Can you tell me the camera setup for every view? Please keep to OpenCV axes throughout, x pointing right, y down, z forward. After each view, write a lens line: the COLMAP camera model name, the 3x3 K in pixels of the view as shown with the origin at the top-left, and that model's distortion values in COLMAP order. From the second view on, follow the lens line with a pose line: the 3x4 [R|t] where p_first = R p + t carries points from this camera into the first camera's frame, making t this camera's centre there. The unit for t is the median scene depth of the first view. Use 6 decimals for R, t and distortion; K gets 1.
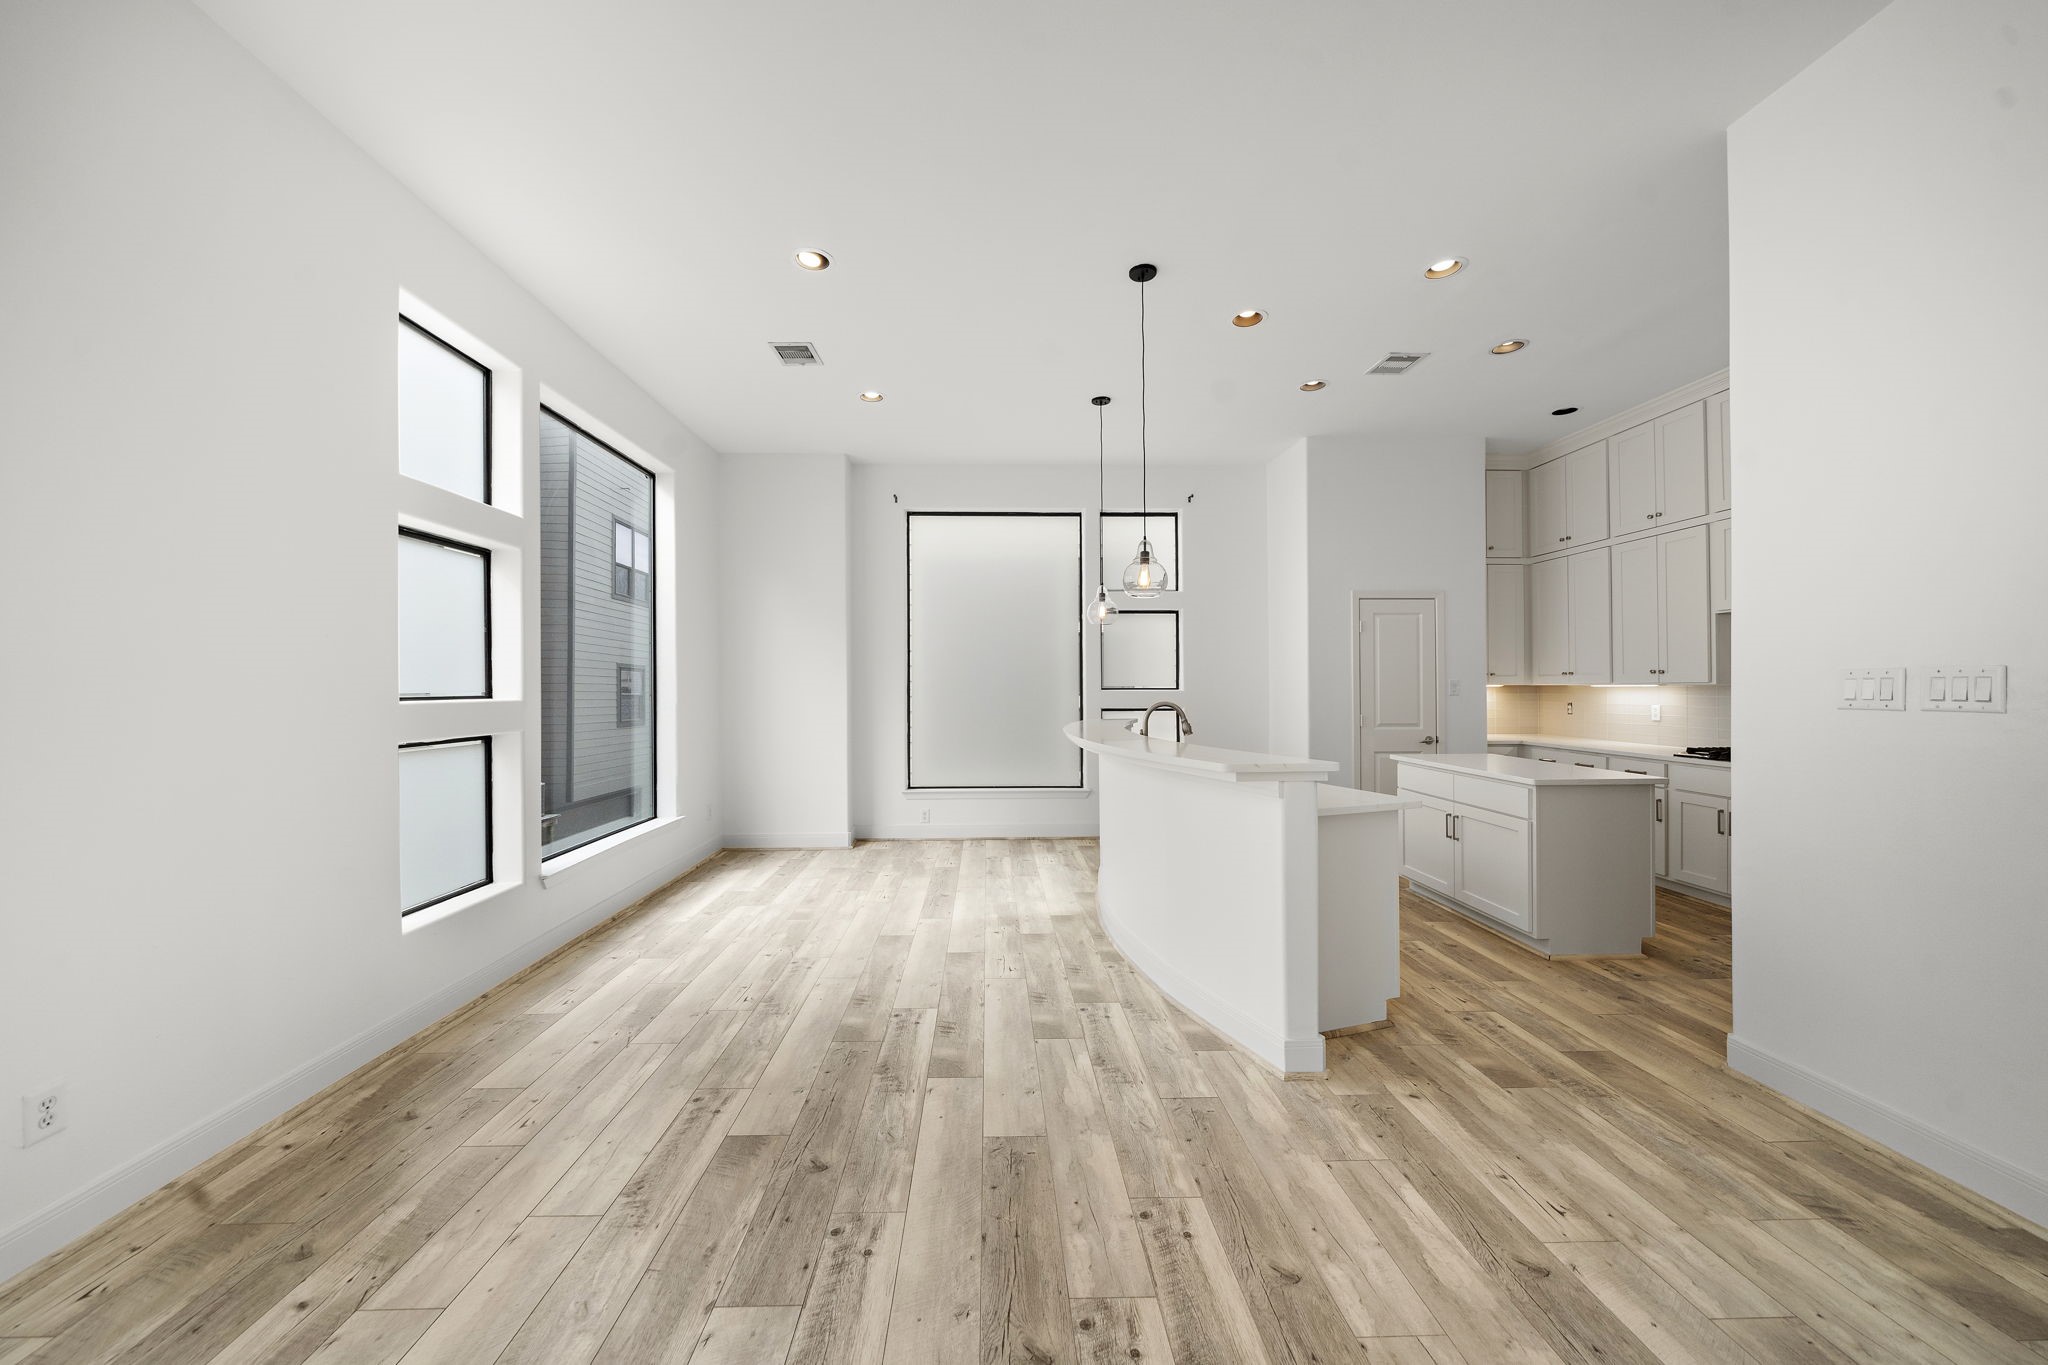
lens RADIAL K [[735.2, 0, 1006.8], [0, 735.2, 685.7], [0, 0, 1]] dist [-0.005896, -0.000016]
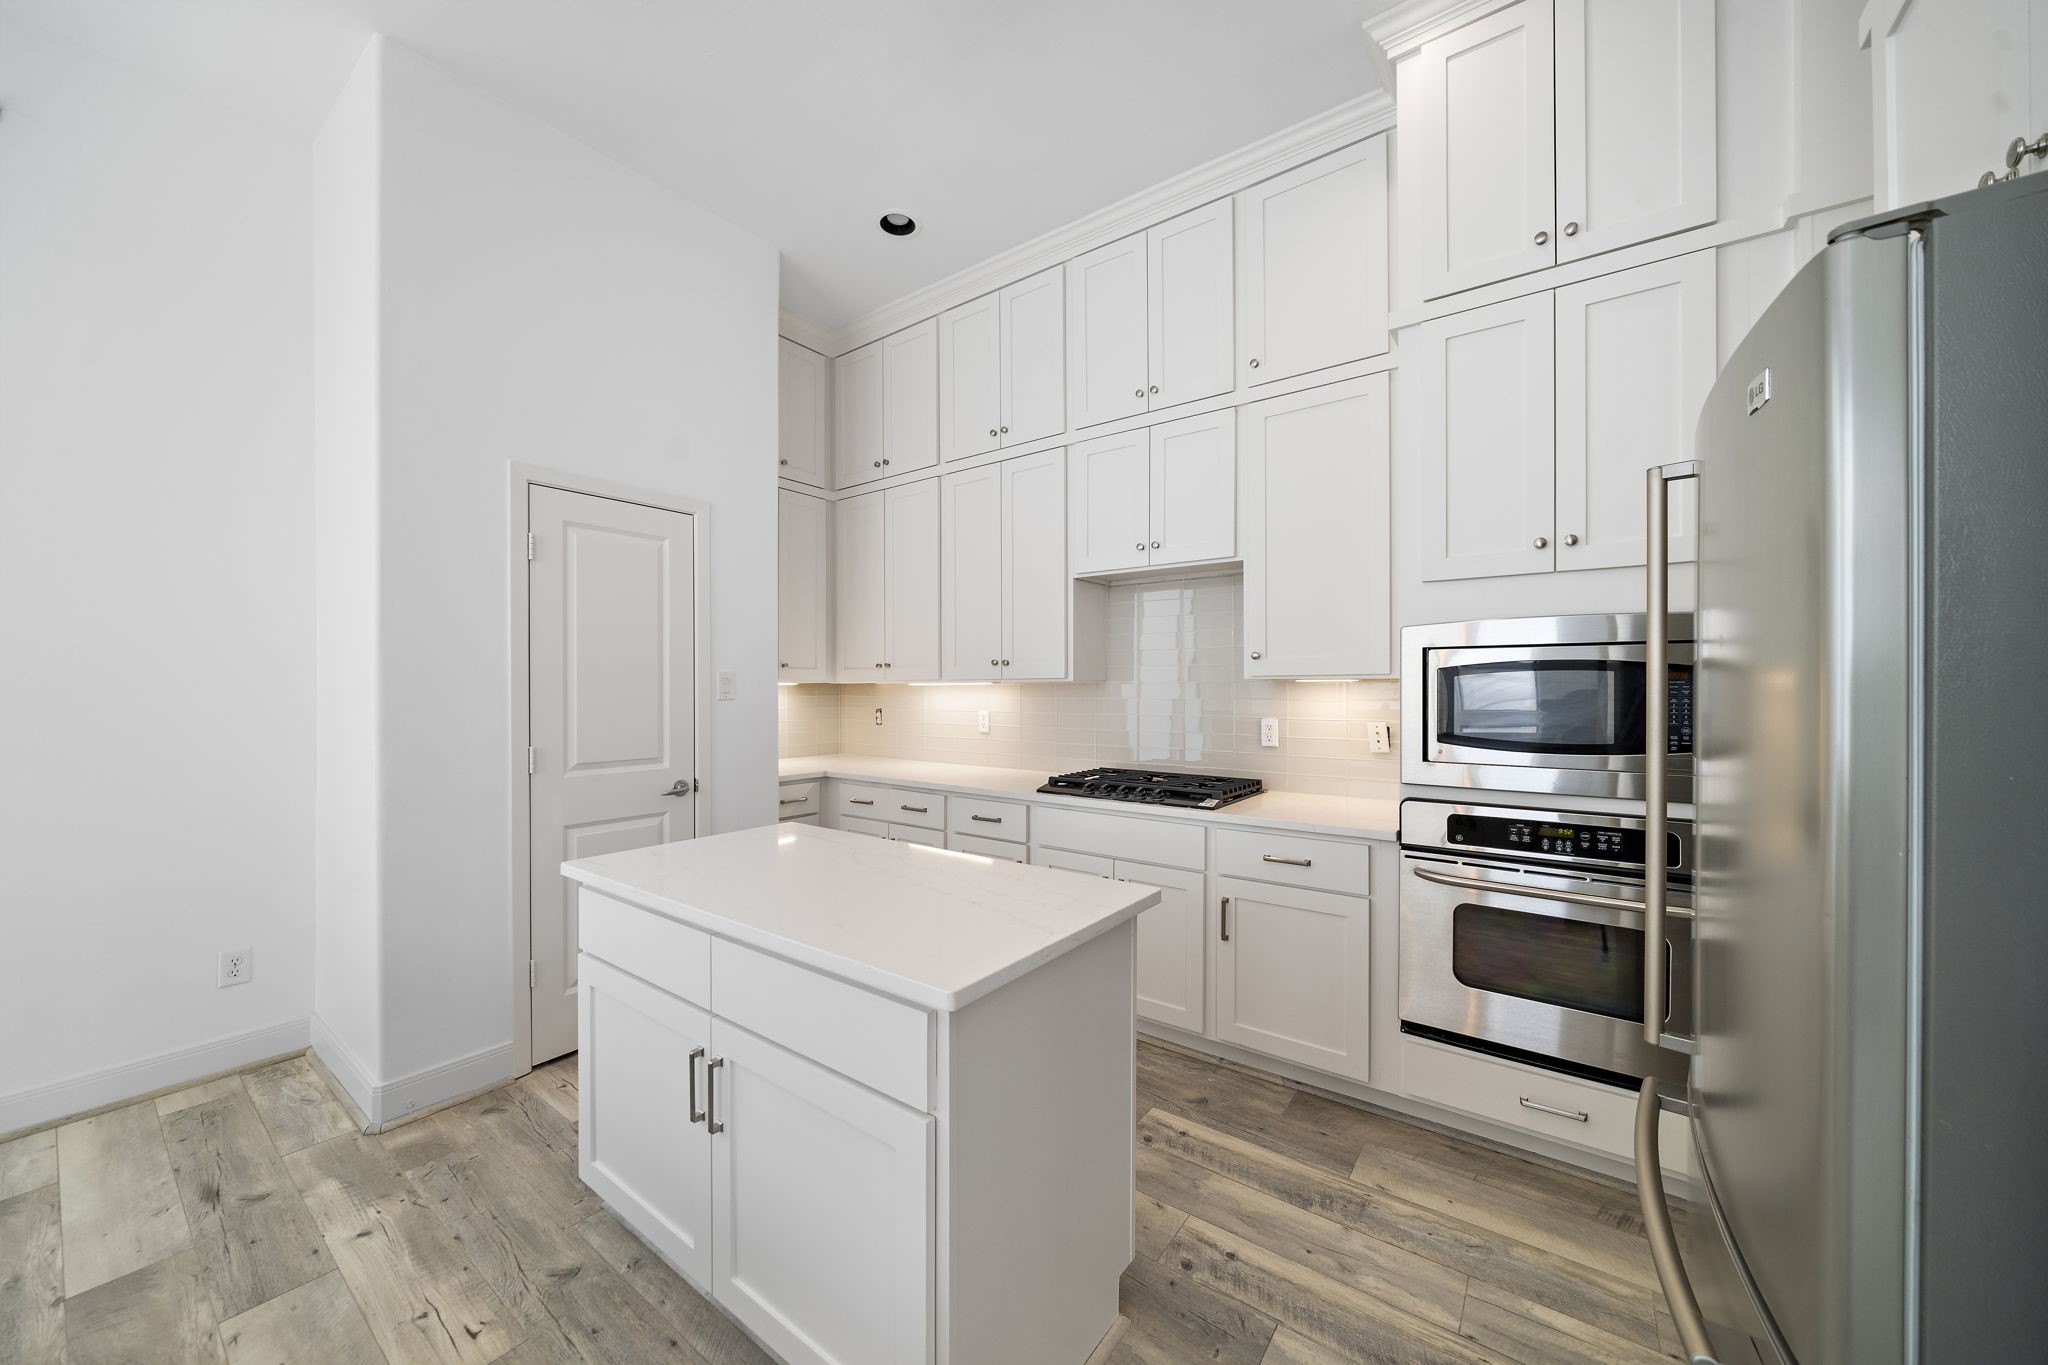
lens RADIAL K [[735.2, 0, 1006.8], [0, 735.2, 685.7], [0, 0, 1]] dist [-0.005896, -0.000016]
pose [[0.623380, 0.004464, 0.781906, 0.536547], [-0.001466, 0.999989, -0.004540, 0.008297], [-0.781918, 0.001684, 0.623379, 0.851535]]
